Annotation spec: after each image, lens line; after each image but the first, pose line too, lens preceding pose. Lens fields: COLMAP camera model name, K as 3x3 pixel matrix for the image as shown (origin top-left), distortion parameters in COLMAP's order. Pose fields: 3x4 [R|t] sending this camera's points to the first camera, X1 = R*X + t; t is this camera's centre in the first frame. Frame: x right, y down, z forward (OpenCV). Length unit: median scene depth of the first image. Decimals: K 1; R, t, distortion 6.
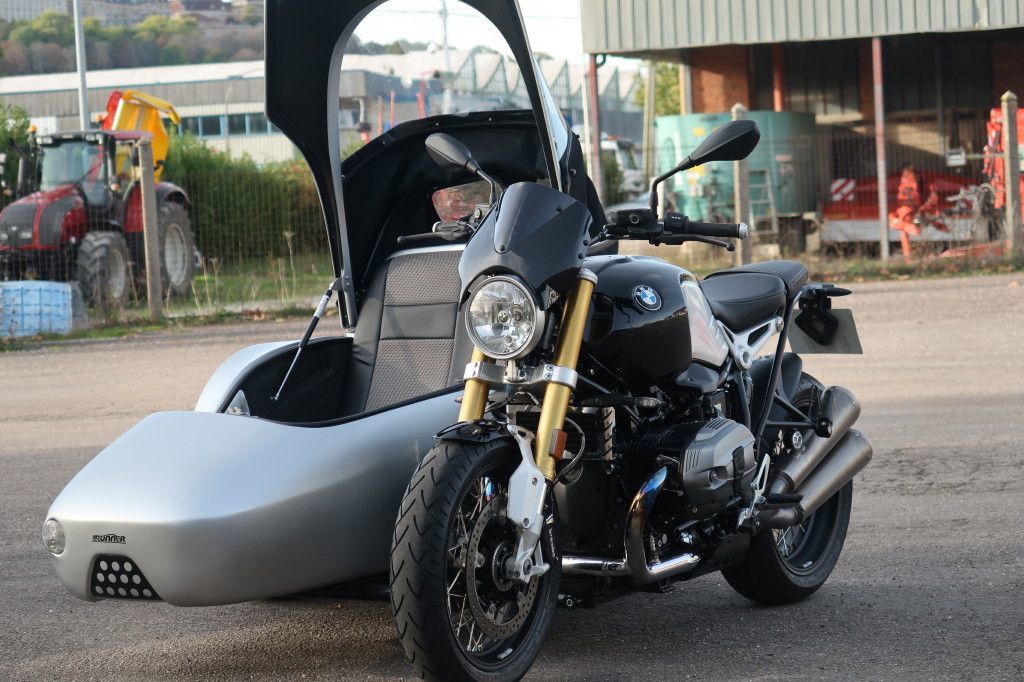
lens RADIAL K [[2700.5, 0, 512.0], [0, 2700.5, 341.0], [0, 0, 1]] dist [0.034924, 0.521273]
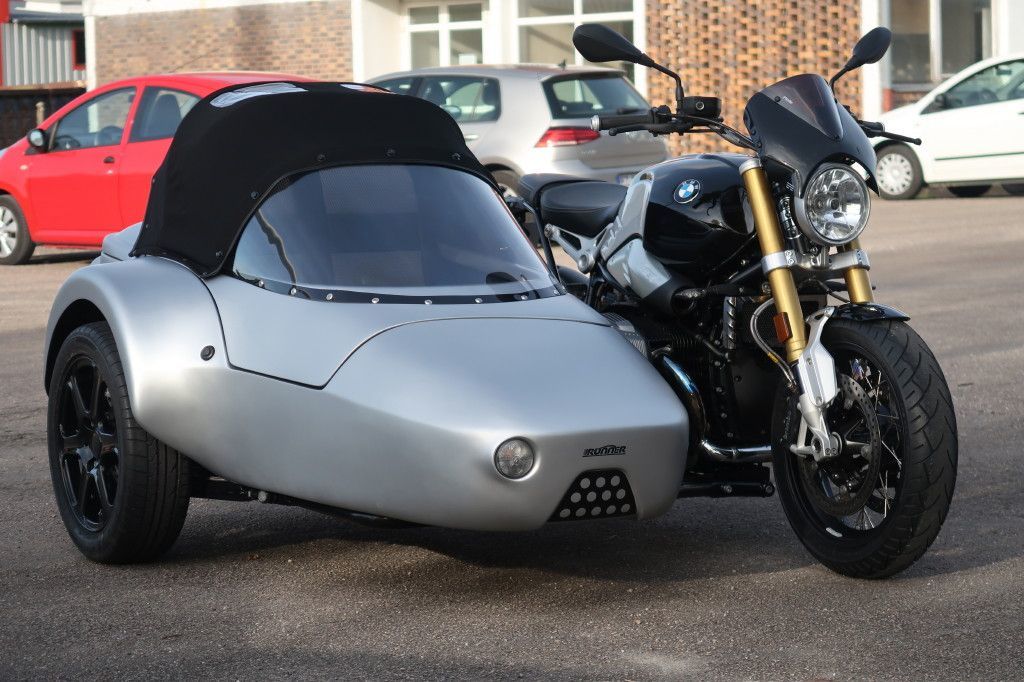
lens RADIAL K [[2700.5, 0, 512.0], [0, 2700.5, 341.0], [0, 0, 1]] dist [0.034924, 0.521273]
pose [[0.514221, -0.032105, 0.857057, -0.922532], [0.044007, 0.998970, 0.011018, 0.025556], [-0.856528, 0.032051, 0.515105, 0.562763]]
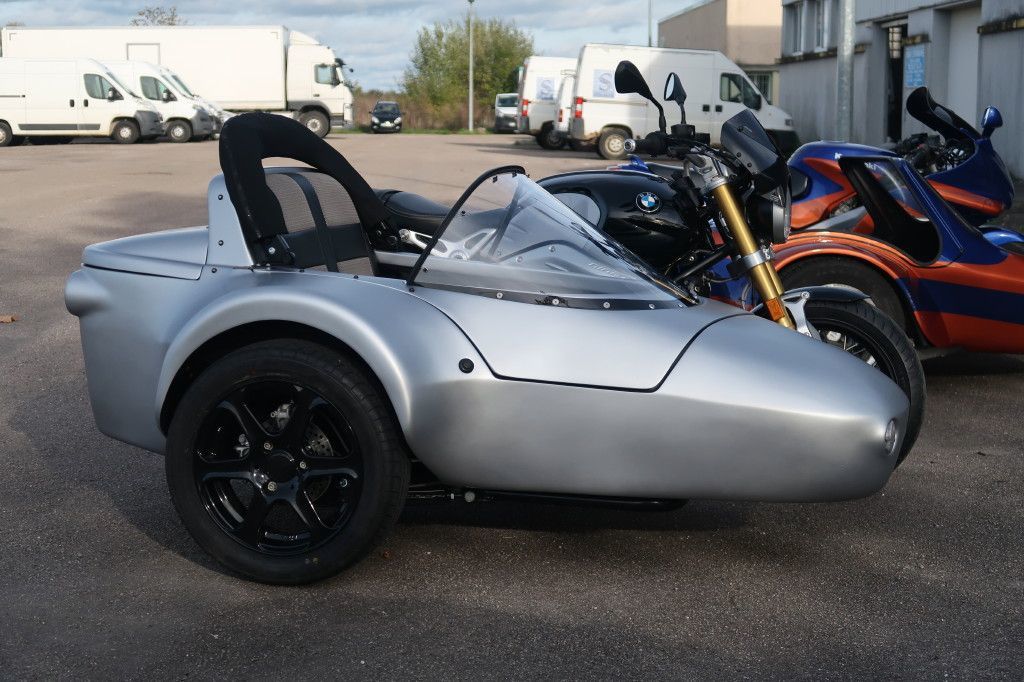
lens RADIAL K [[1691.1, 0, 512.0], [0, 1691.1, 341.0], [0, 0, 1]] dist [-0.013063, 0.085118]
pose [[-0.289052, -0.077714, 0.954154, -0.743255], [0.061516, 0.993132, 0.099525, -0.035665], [-0.955335, 0.087464, -0.282286, 1.330971]]
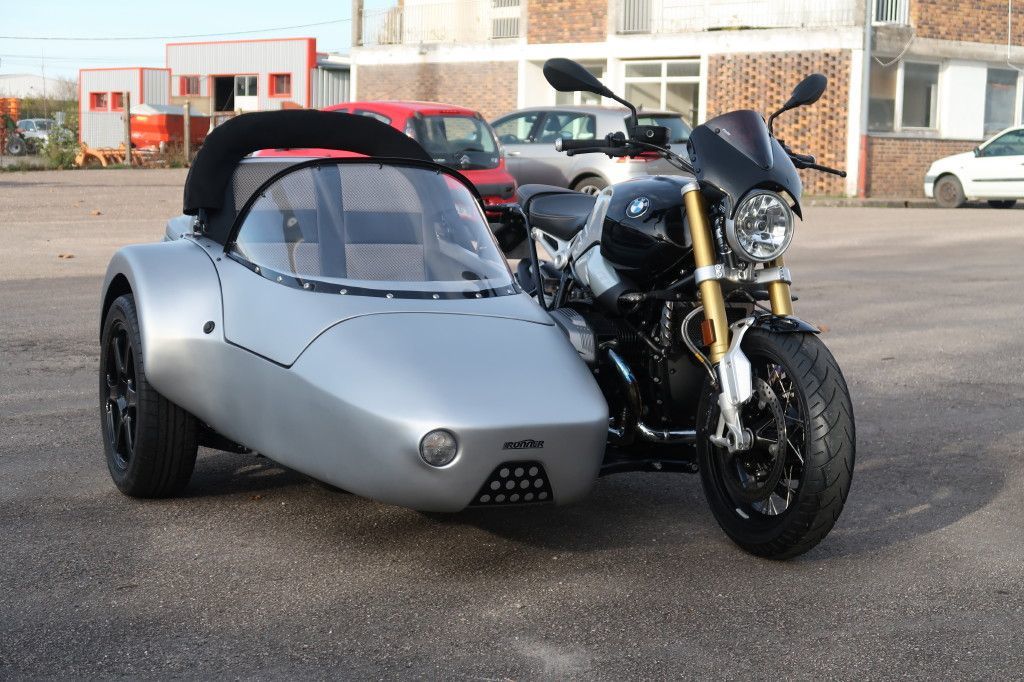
lens RADIAL K [[1691.1, 0, 512.0], [0, 1691.1, 341.0], [0, 0, 1]] dist [-0.013063, 0.085118]
pose [[0.570654, -0.032642, 0.820542, -0.647276], [-0.008409, 0.998925, 0.045587, 0.007946], [-0.821148, -0.032914, 0.569766, 0.653503]]
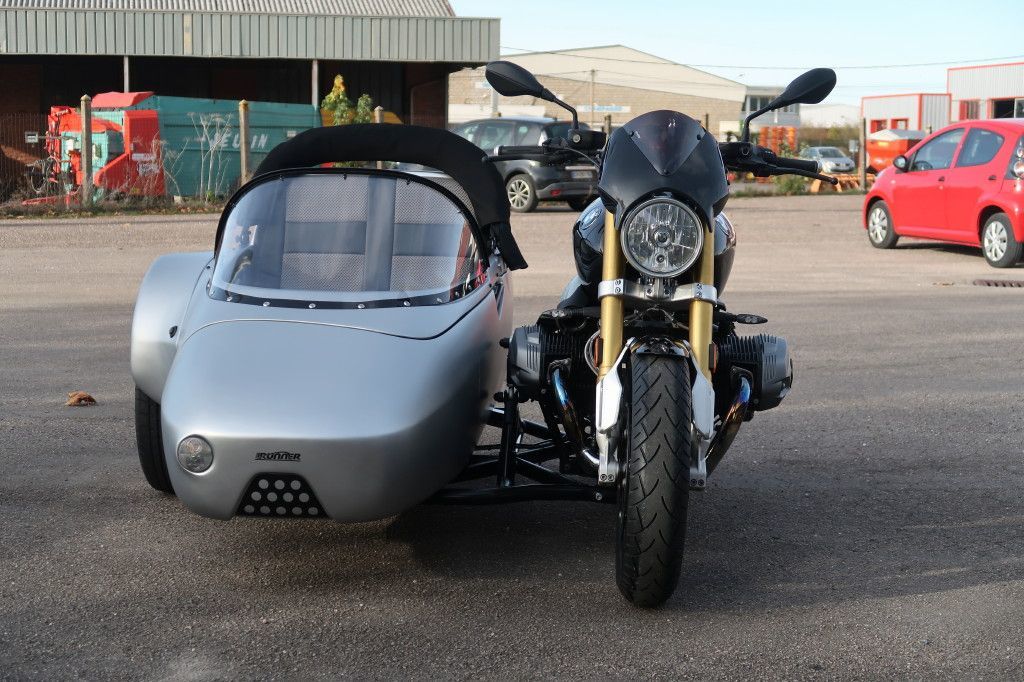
lens RADIAL K [[1691.1, 0, 512.0], [0, 1691.1, 341.0], [0, 0, 1]] dist [-0.013063, 0.085118]
pose [[0.874101, 0.004429, 0.485725, -0.364675], [-0.026169, 0.998936, 0.037985, 0.007632], [-0.485039, -0.045914, 0.873286, 0.439030]]
